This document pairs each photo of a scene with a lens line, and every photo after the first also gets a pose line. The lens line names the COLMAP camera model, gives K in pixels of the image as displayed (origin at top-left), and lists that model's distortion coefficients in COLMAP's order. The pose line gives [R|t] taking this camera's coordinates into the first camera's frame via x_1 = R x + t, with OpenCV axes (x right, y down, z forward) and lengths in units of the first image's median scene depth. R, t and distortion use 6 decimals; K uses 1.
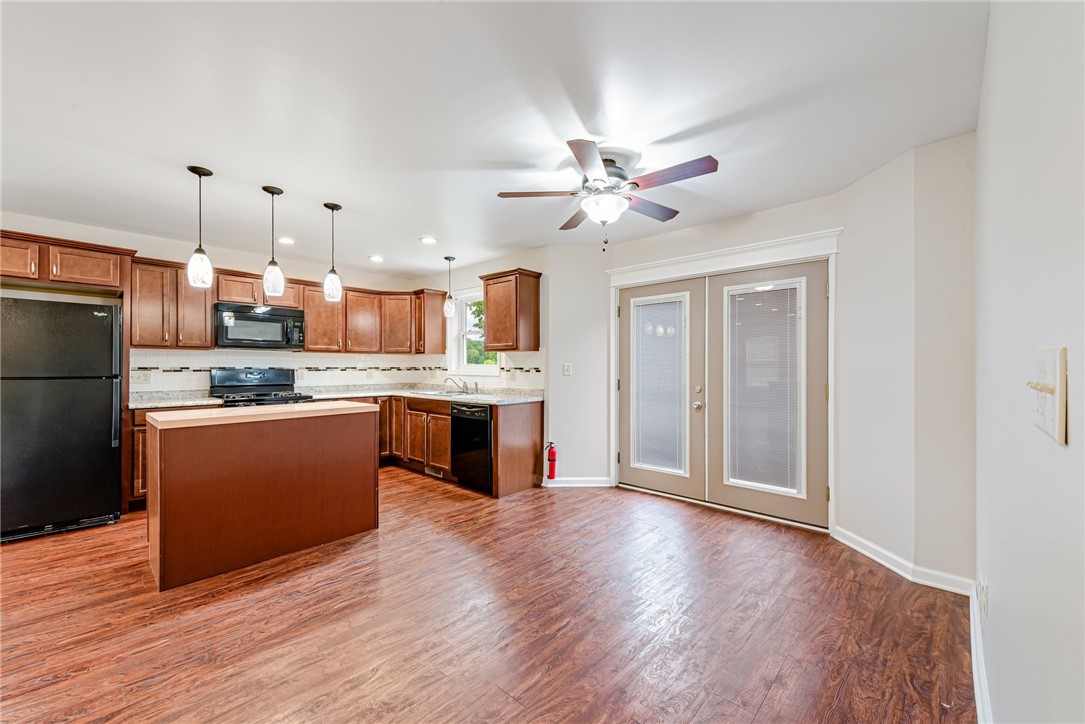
lens RADIAL K [[433.9, 0, 548.1], [0, 433.9, 367.4], [0, 0, 1]] dist [0.011034, -0.001195]
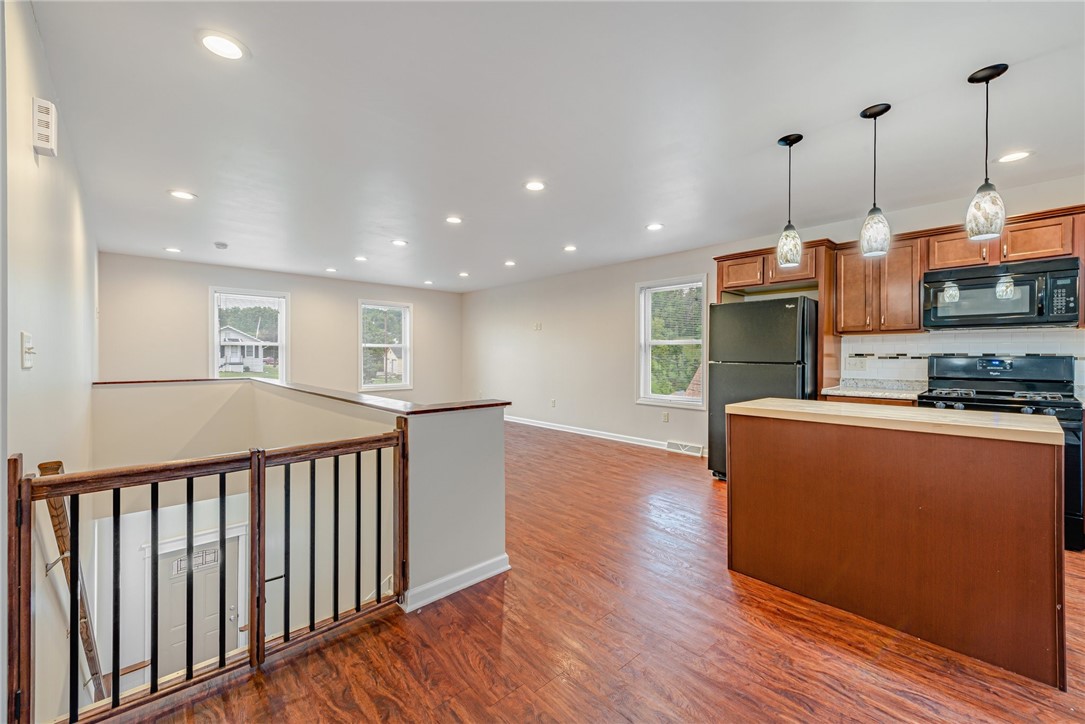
lens RADIAL K [[433.9, 0, 538.9], [0, 433.9, 357.2], [0, 0, 1]] dist [0.011034, -0.001195]
pose [[-0.086586, 0.006798, -0.996221, 0.111816], [0.002181, 0.999976, 0.006634, -0.001006], [0.996242, -0.001598, -0.086598, 0.378601]]
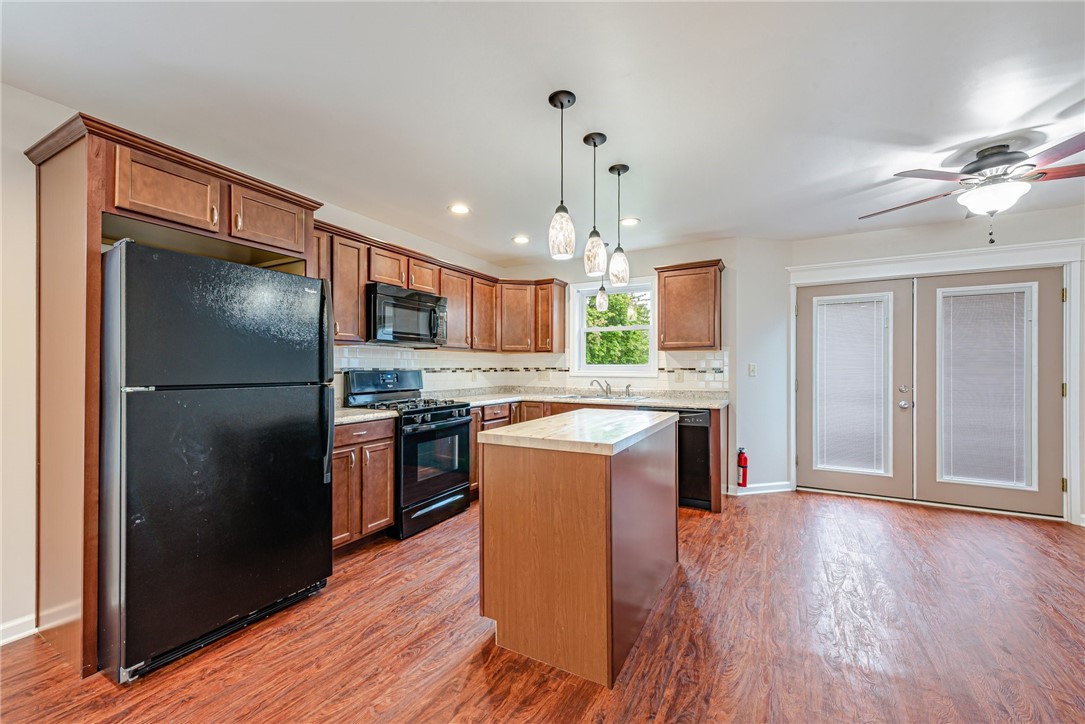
lens RADIAL K [[433.9, 0, 539.8], [0, 433.9, 367.6], [0, 0, 1]] dist [0.011034, -0.001195]
pose [[0.970441, -0.002081, 0.241331, -0.688346], [0.002406, 0.999997, -0.001051, -0.000099], [-0.241328, 0.001600, 0.970442, 0.206994]]
